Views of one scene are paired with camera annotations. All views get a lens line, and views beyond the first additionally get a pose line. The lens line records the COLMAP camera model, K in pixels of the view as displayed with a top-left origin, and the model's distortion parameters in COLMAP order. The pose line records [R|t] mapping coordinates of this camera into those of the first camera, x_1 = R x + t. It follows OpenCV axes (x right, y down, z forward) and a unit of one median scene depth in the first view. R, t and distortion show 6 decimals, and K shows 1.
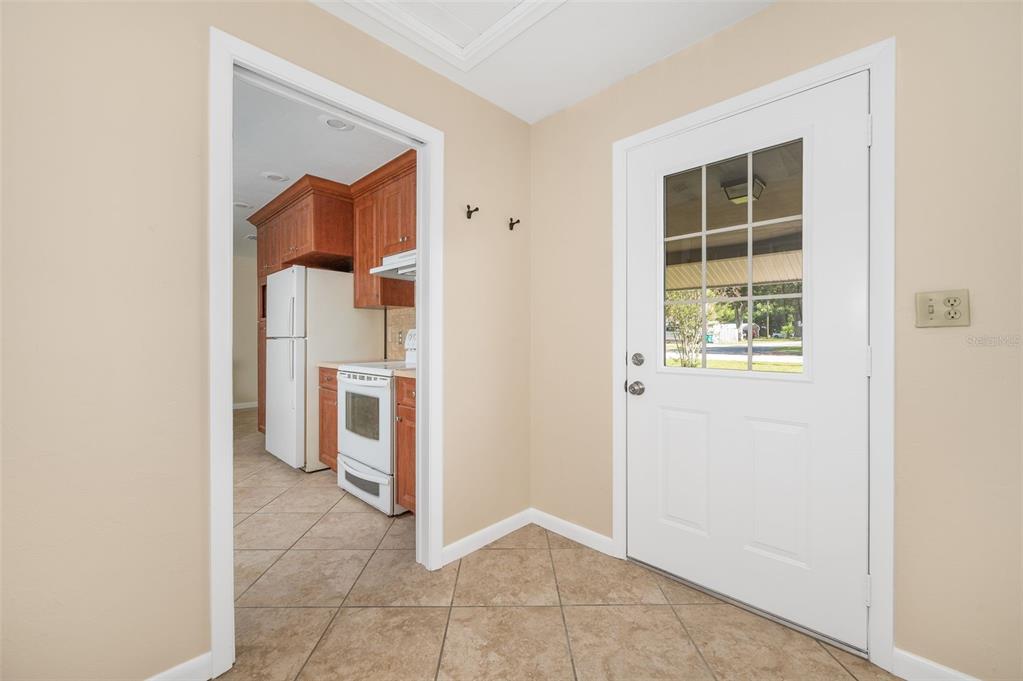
lens RADIAL K [[408.7, 0, 522.0], [0, 408.7, 334.9], [0, 0, 1]] dist [-0.002352, 0.000066]
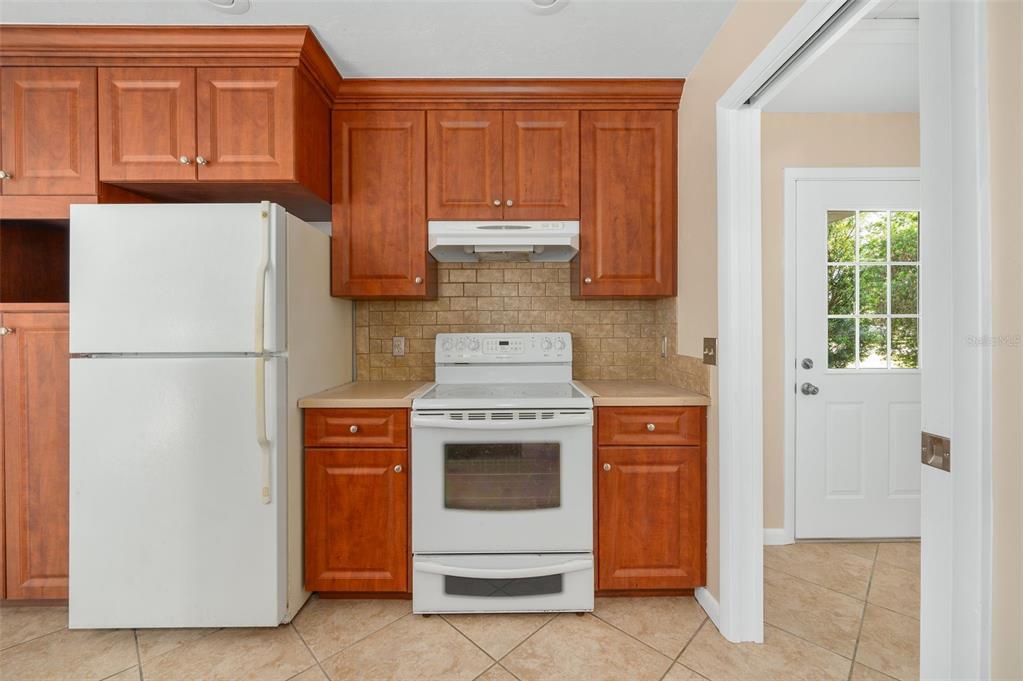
lens RADIAL K [[408.7, 0, 506.0], [0, 408.7, 329.7], [0, 0, 1]] dist [-0.002352, 0.000066]
pose [[0.721714, 0.000115, 0.692192, -0.868047], [-0.001342, 0.999998, 0.001233, -0.028682], [-0.692190, -0.001819, 0.721713, 0.585643]]
